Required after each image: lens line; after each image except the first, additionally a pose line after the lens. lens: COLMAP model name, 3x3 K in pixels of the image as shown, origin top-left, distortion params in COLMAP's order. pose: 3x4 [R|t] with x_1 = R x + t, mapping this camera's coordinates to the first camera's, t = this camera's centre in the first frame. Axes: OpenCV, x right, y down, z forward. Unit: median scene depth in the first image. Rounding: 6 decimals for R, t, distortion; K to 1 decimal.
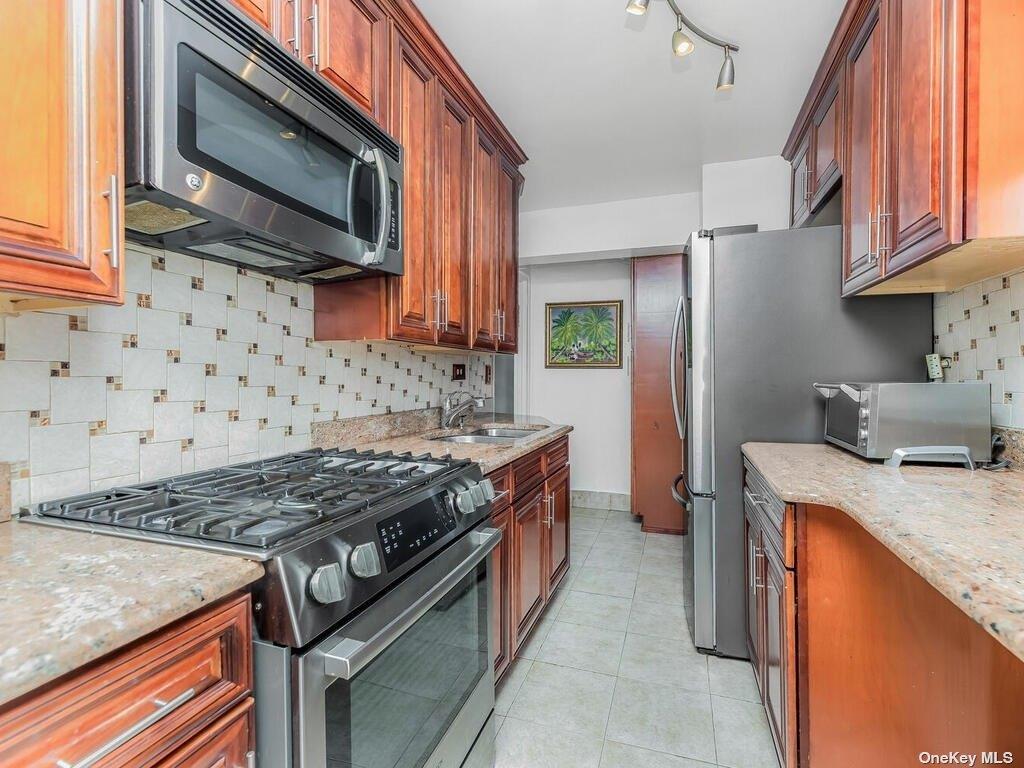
lens RADIAL K [[487.4, 0, 512.0], [0, 487.4, 384.0], [0, 0, 1]] dist [0.002615, 0.000017]
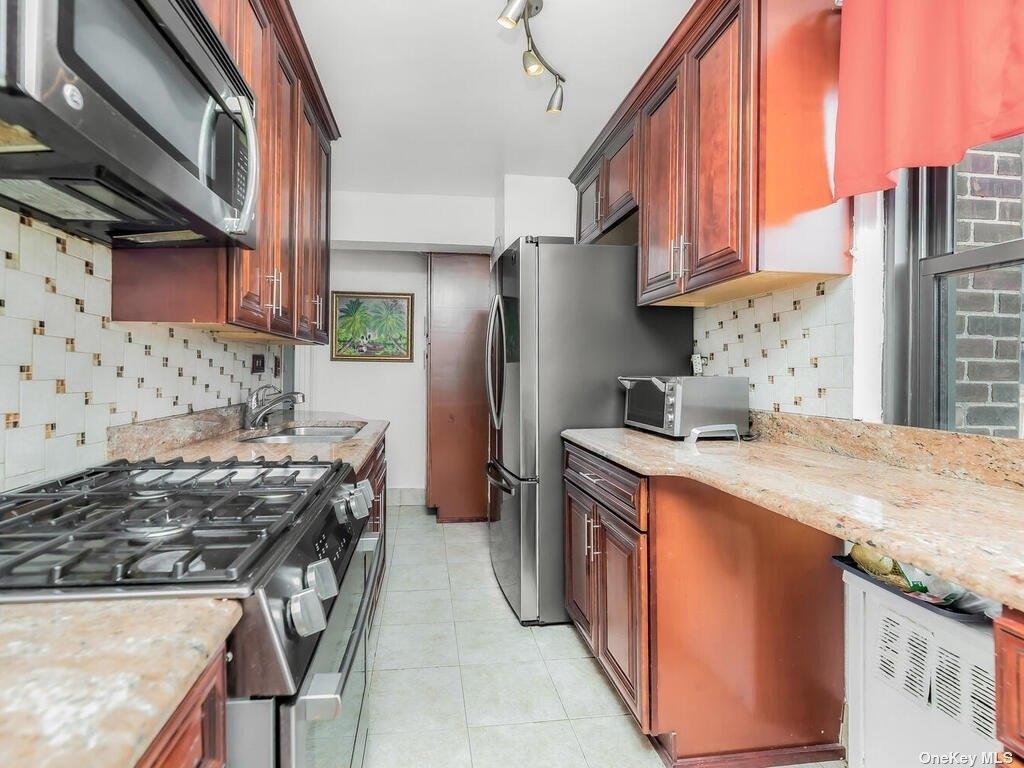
lens RADIAL K [[500.9, 0, 477.4], [0, 500.9, 374.4], [0, 0, 1]] dist [-0.000486, -0.000546]
pose [[0.907959, 0.003599, 0.419044, -0.216209], [-0.000666, 0.999974, -0.007145, 0.001715], [-0.419059, 0.006208, 0.907938, 0.040214]]
